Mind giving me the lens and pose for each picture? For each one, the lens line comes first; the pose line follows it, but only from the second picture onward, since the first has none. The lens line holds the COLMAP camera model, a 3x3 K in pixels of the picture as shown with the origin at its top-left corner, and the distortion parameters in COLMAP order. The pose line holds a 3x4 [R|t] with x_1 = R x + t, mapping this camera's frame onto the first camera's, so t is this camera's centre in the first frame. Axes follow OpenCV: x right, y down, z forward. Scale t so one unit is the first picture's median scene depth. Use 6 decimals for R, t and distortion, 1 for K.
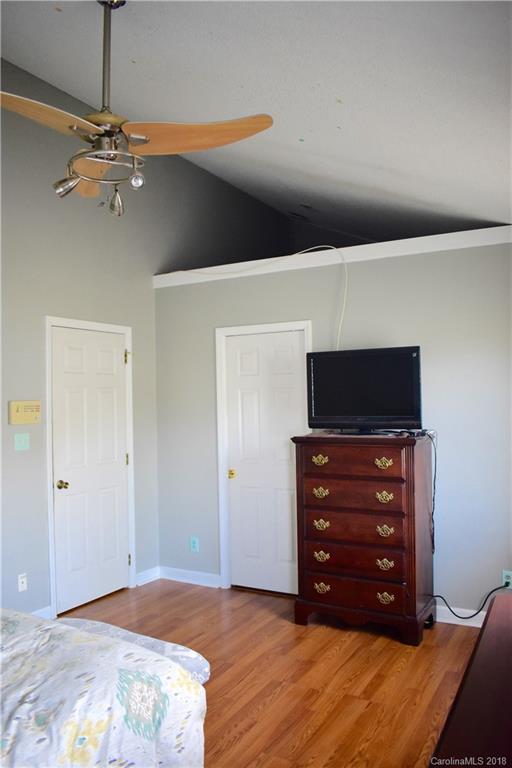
lens RADIAL K [[591.5, 0, 256.0], [0, 591.5, 384.0], [0, 0, 1]] dist [-0.095797, -0.003212]
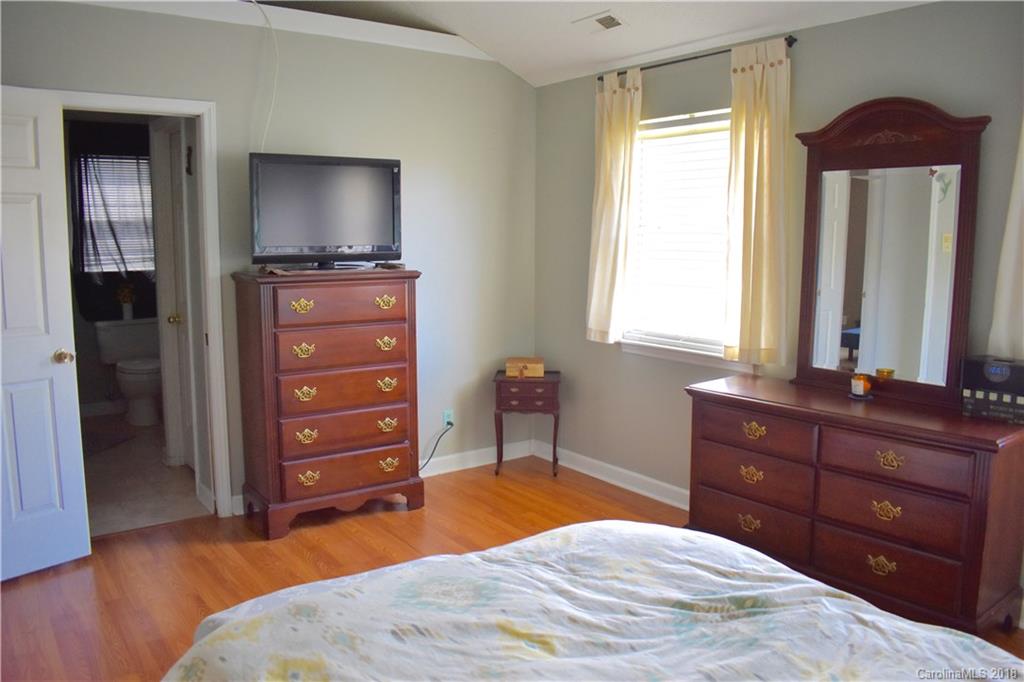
lens RADIAL K [[788.7, 0, 511.1], [0, 788.7, 338.0], [0, 0, 1]] dist [-0.095797, -0.003212]
pose [[0.401605, -0.098744, 0.910474, -0.690774], [-0.031688, 0.992077, 0.121572, 0.045232], [-0.915265, -0.077675, 0.395294, 0.399268]]
